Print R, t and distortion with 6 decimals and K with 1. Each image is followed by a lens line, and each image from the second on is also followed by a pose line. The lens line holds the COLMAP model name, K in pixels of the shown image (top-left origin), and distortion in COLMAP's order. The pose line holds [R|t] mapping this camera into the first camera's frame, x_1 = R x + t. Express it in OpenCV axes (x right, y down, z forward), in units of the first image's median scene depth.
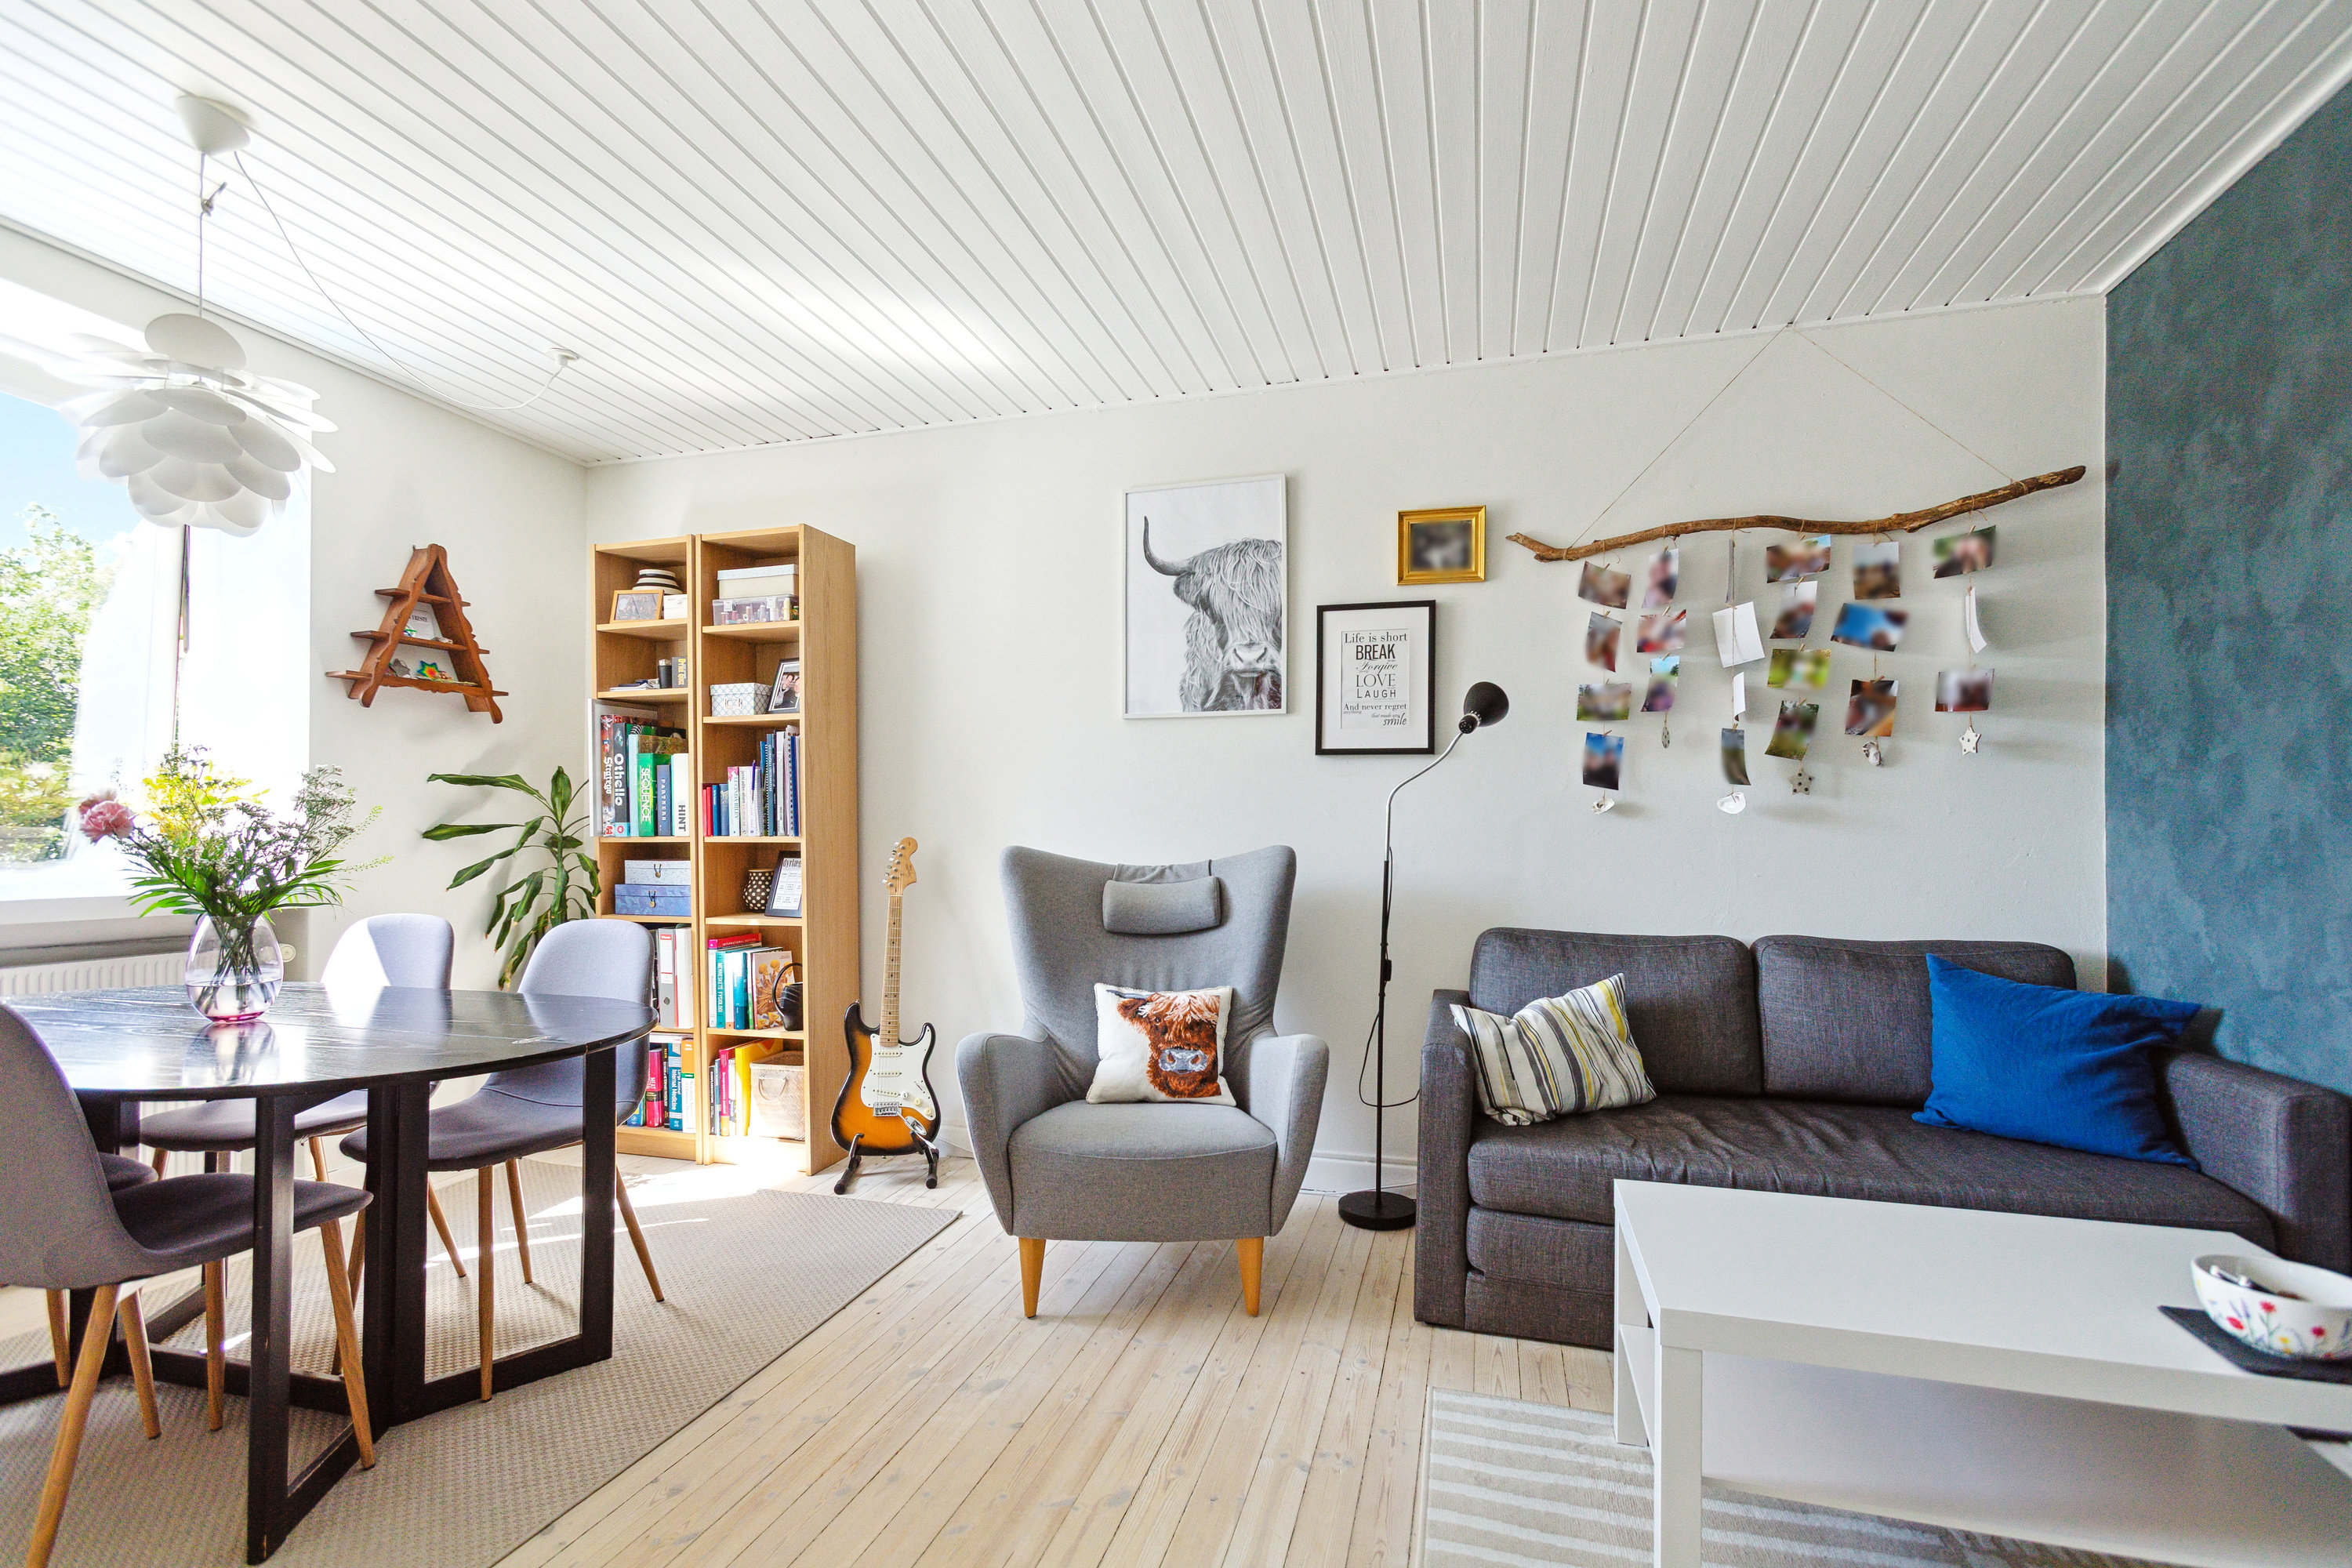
lens RADIAL K [[1065.6, 0, 1192.2], [0, 1065.6, 833.9], [0, 0, 1]] dist [-0.012933, 0.008310]
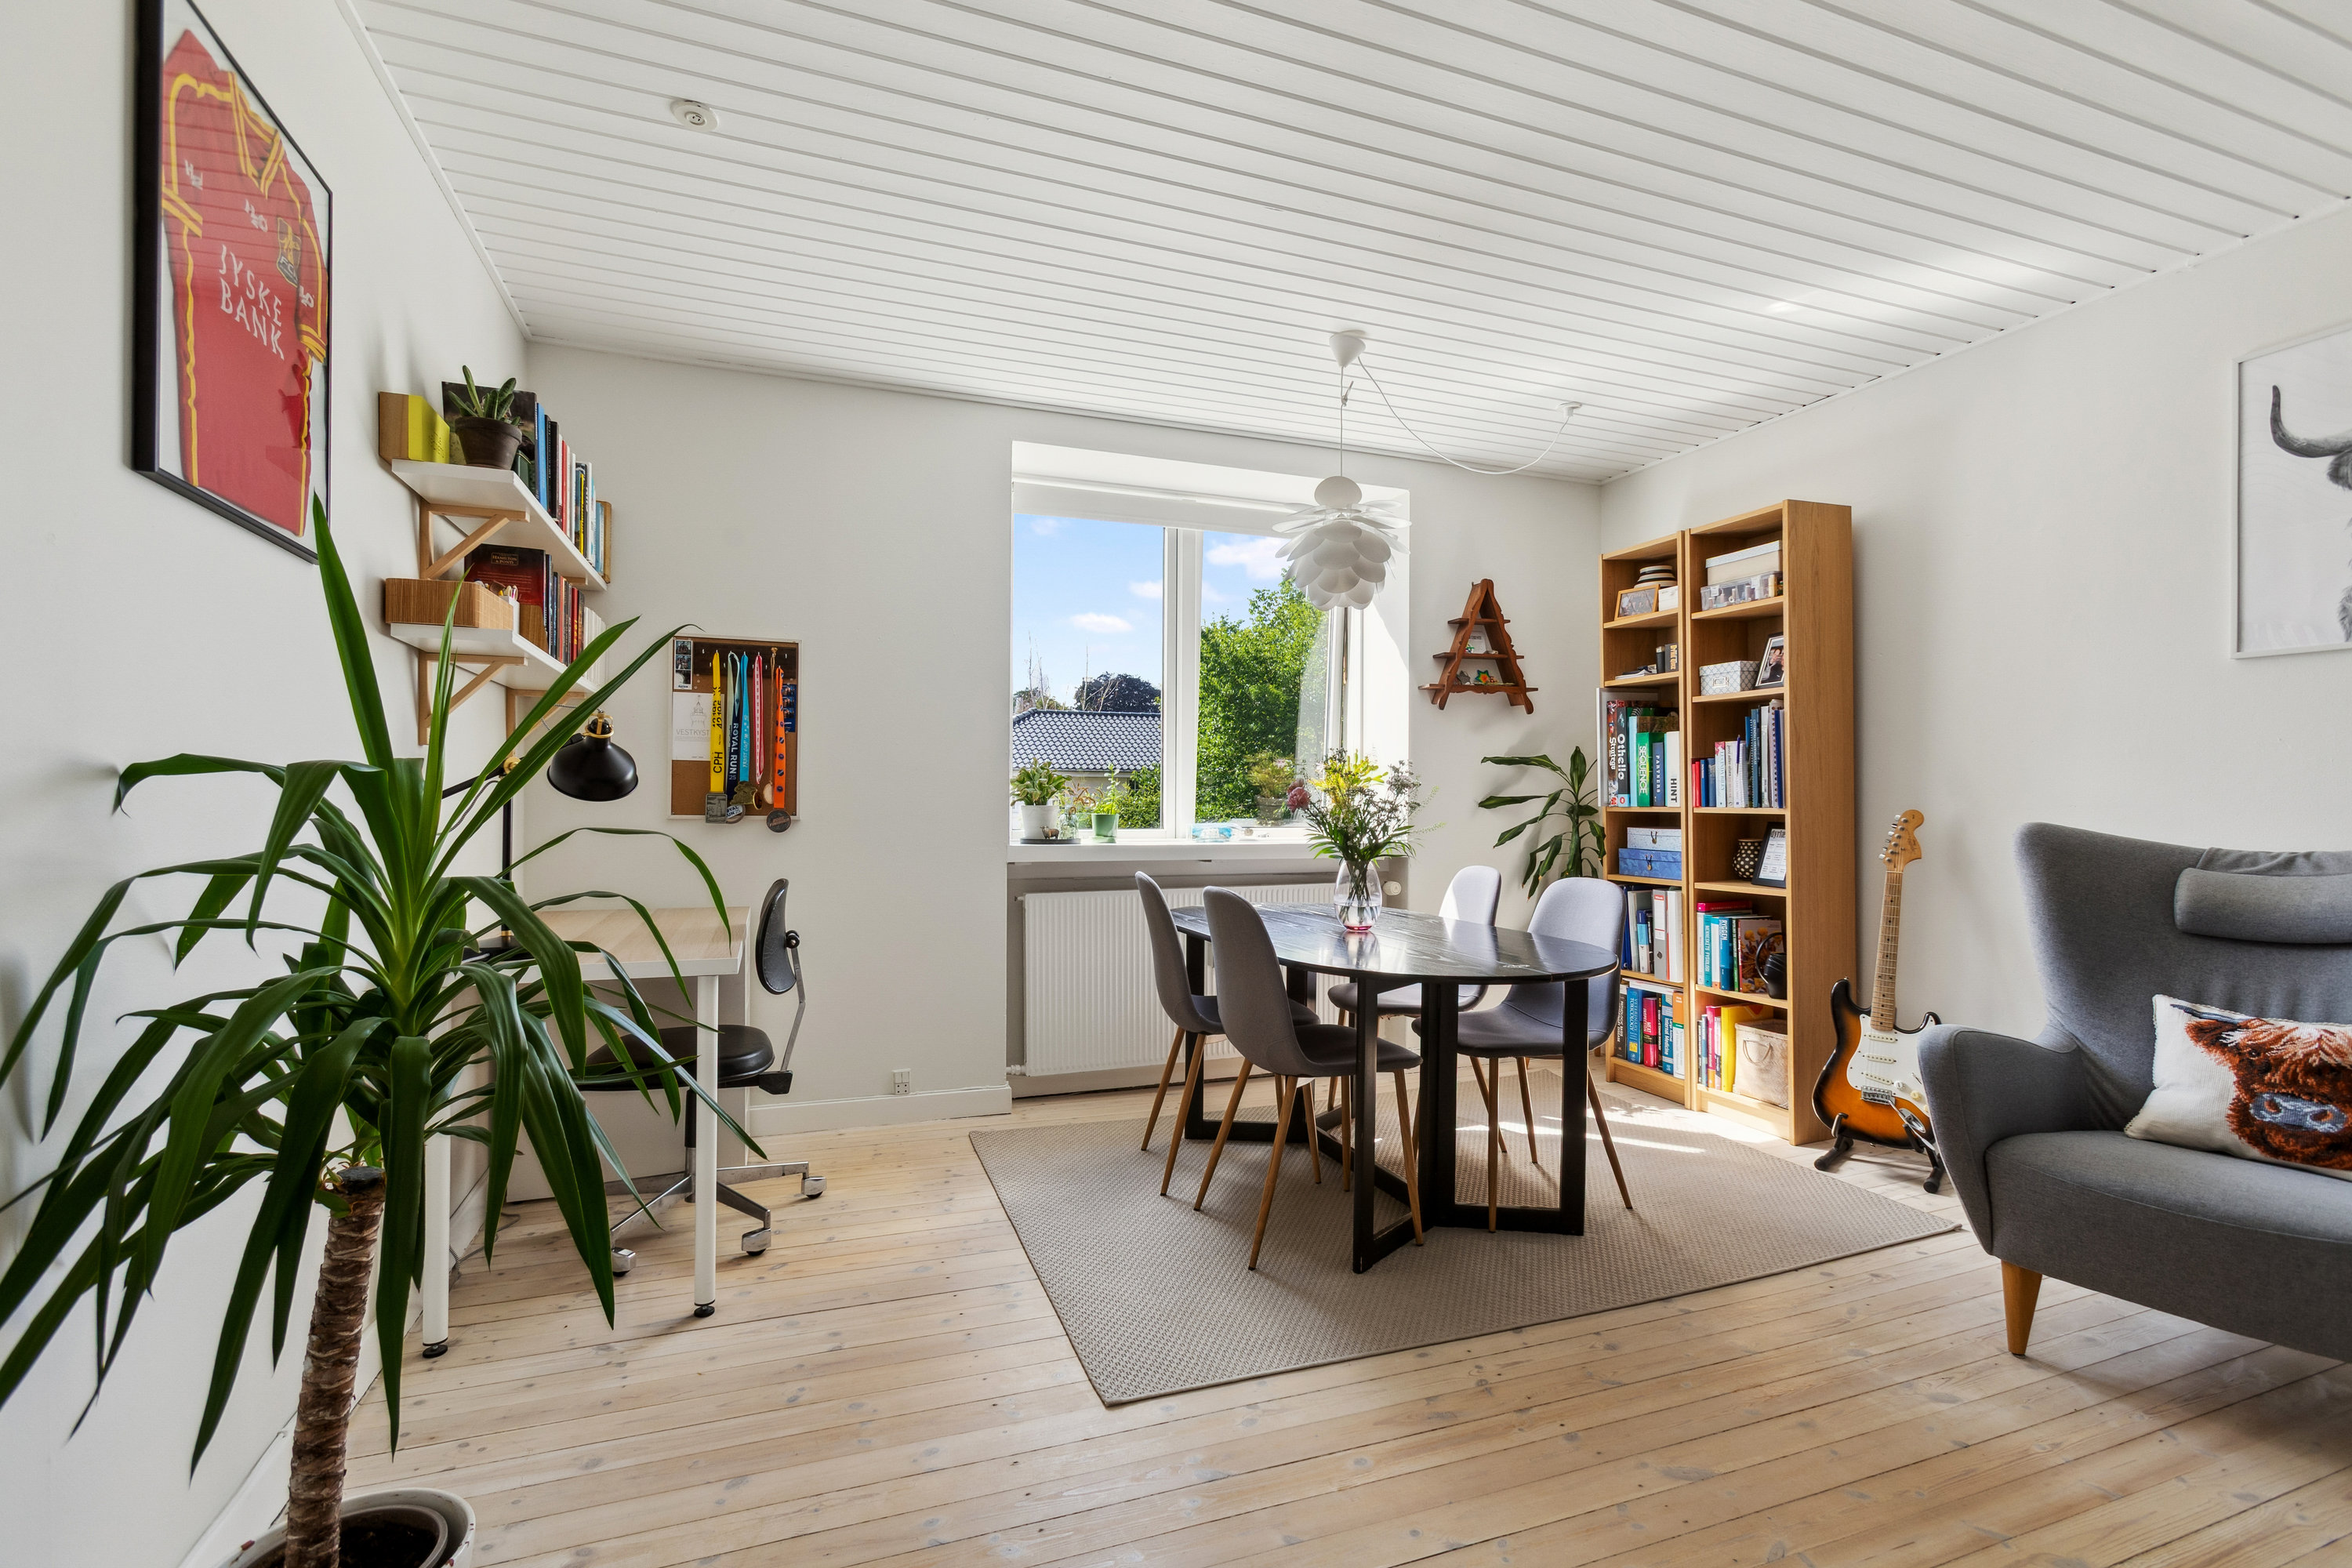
lens RADIAL K [[1065.6, 0, 1170.3], [0, 1065.6, 797.2], [0, 0, 1]] dist [-0.012933, 0.008310]
pose [[0.586522, 0.001308, -0.809932, 0.119586], [0.000188, 0.999998, 0.001751, -0.011160], [0.809933, -0.001179, 0.586521, -0.076355]]
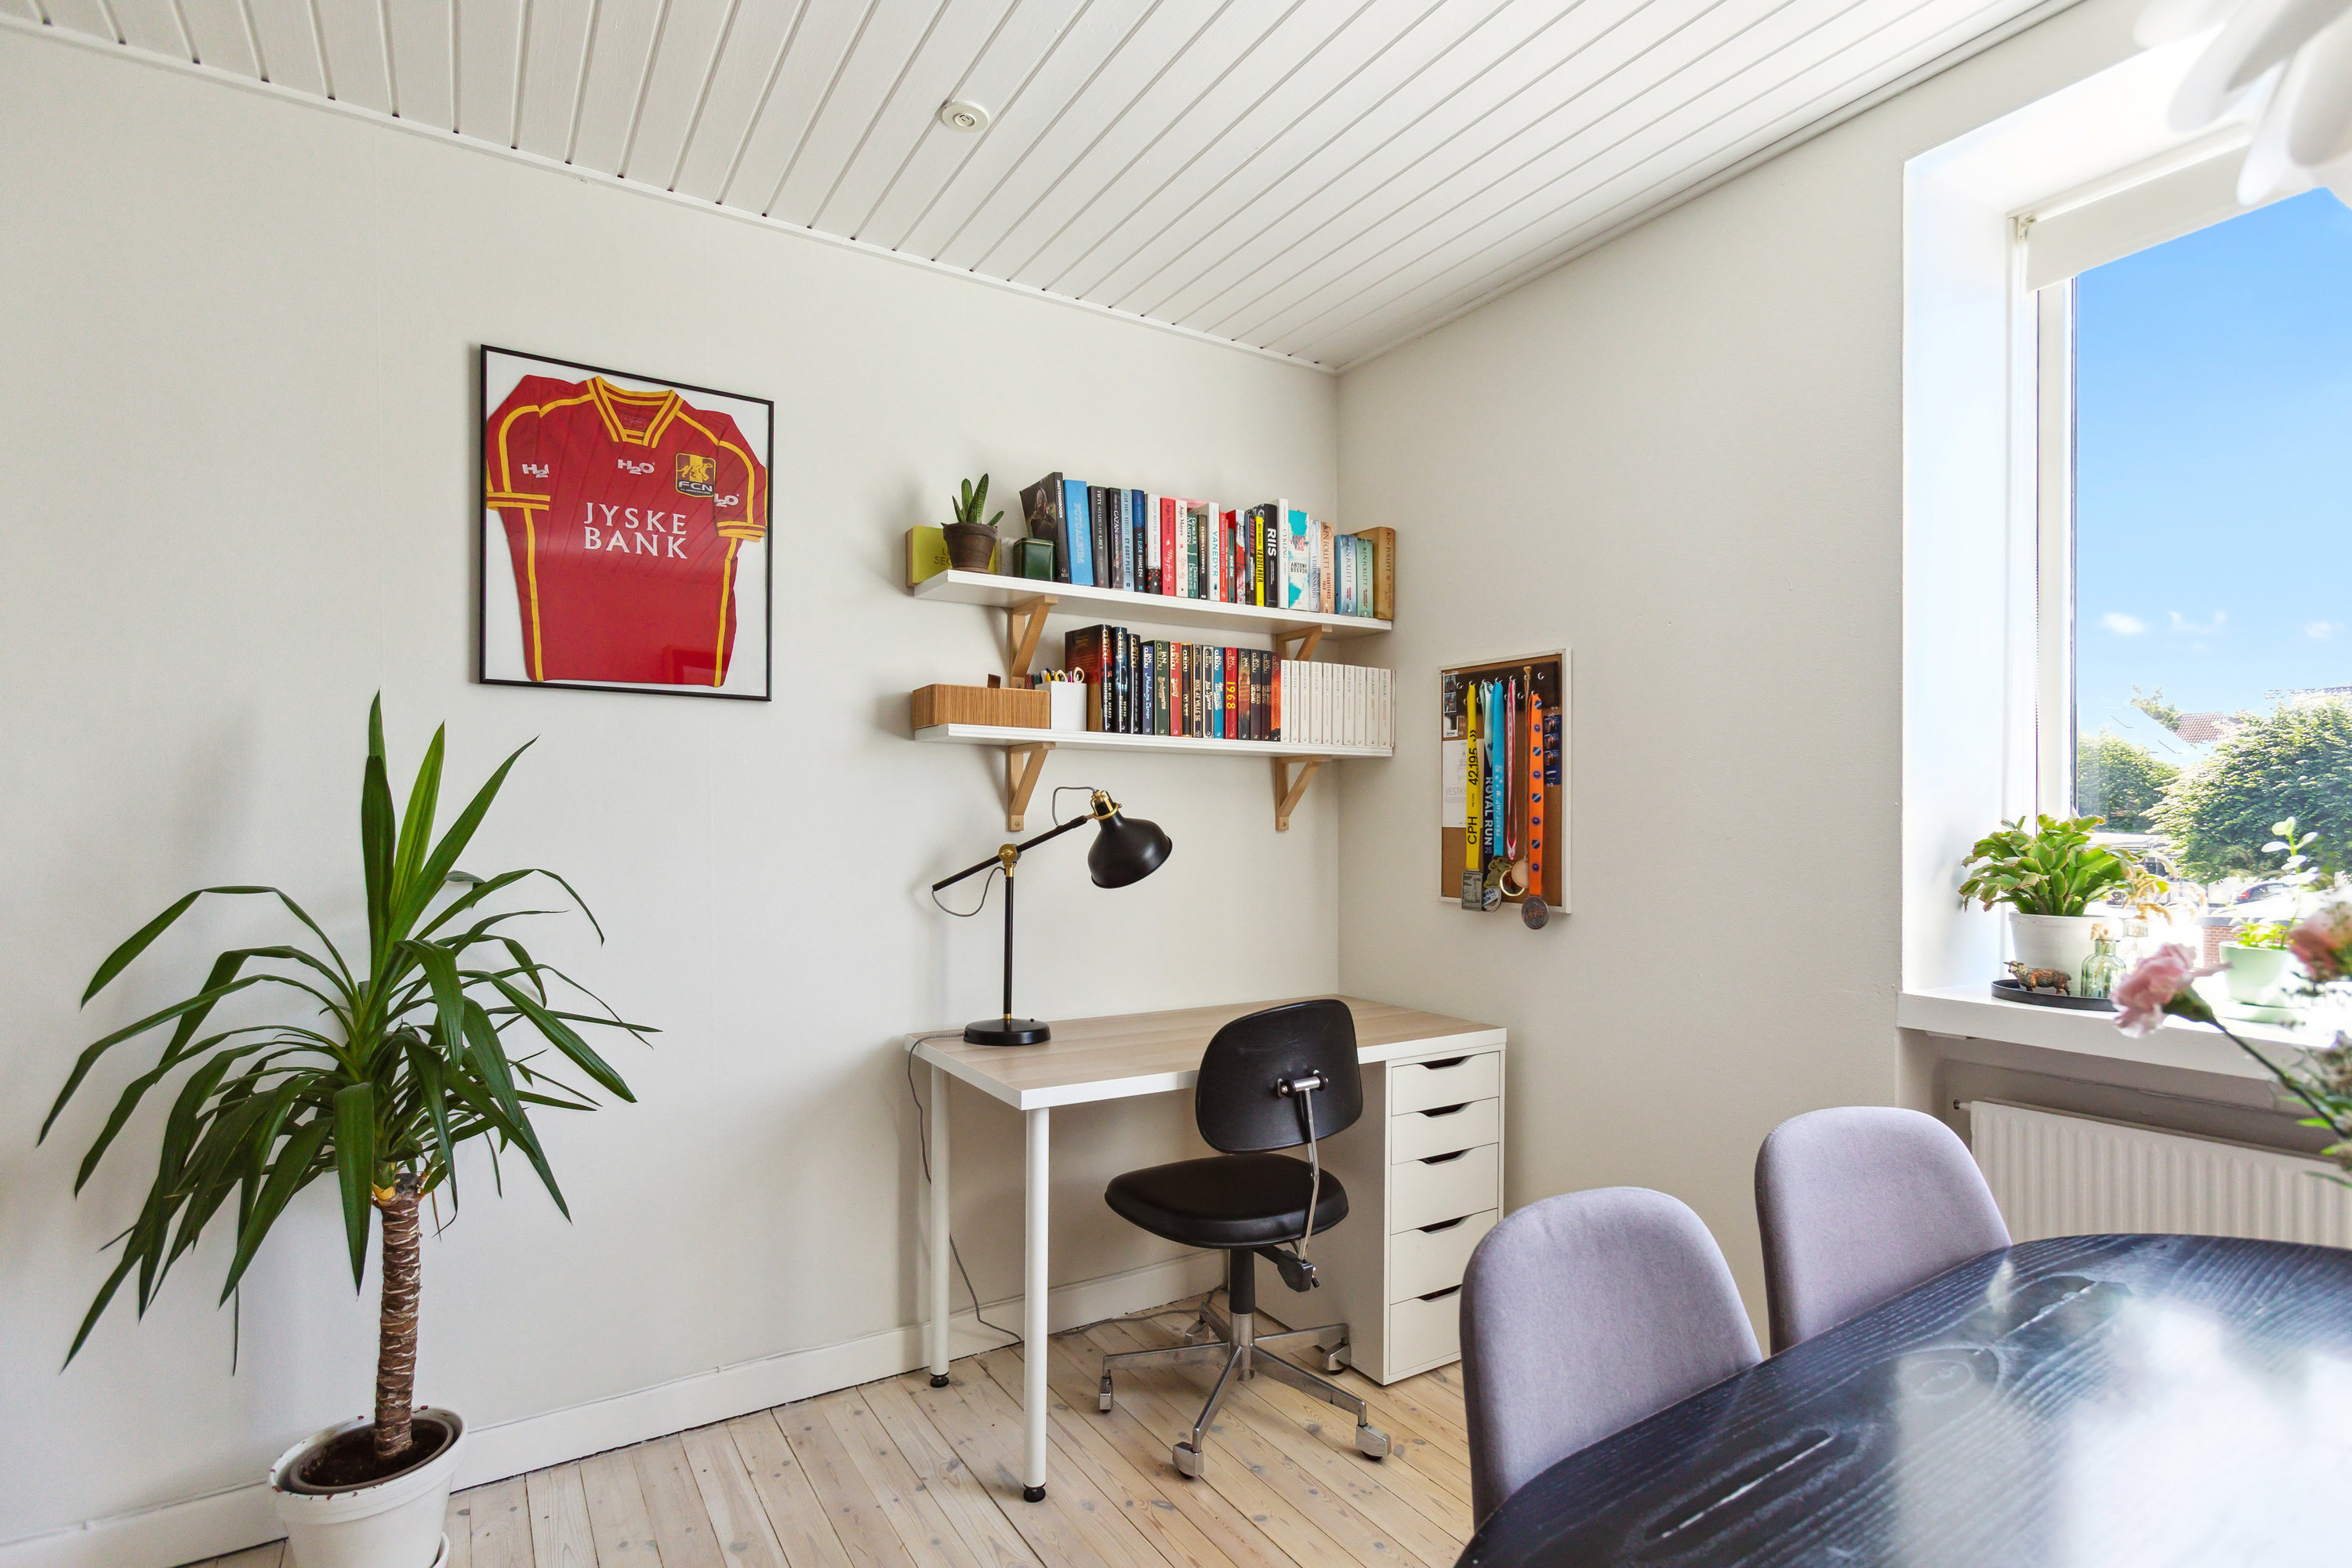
lens RADIAL K [[1131.7, 0, 1179.6], [0, 1131.7, 826.5], [0, 0, 1]] dist [-0.012409, 0.007897]
pose [[-0.676391, 0.006512, -0.736514, -0.240151], [0.005725, 0.999977, 0.003585, -0.052494], [0.736521, -0.001792, -0.676413, 0.620986]]
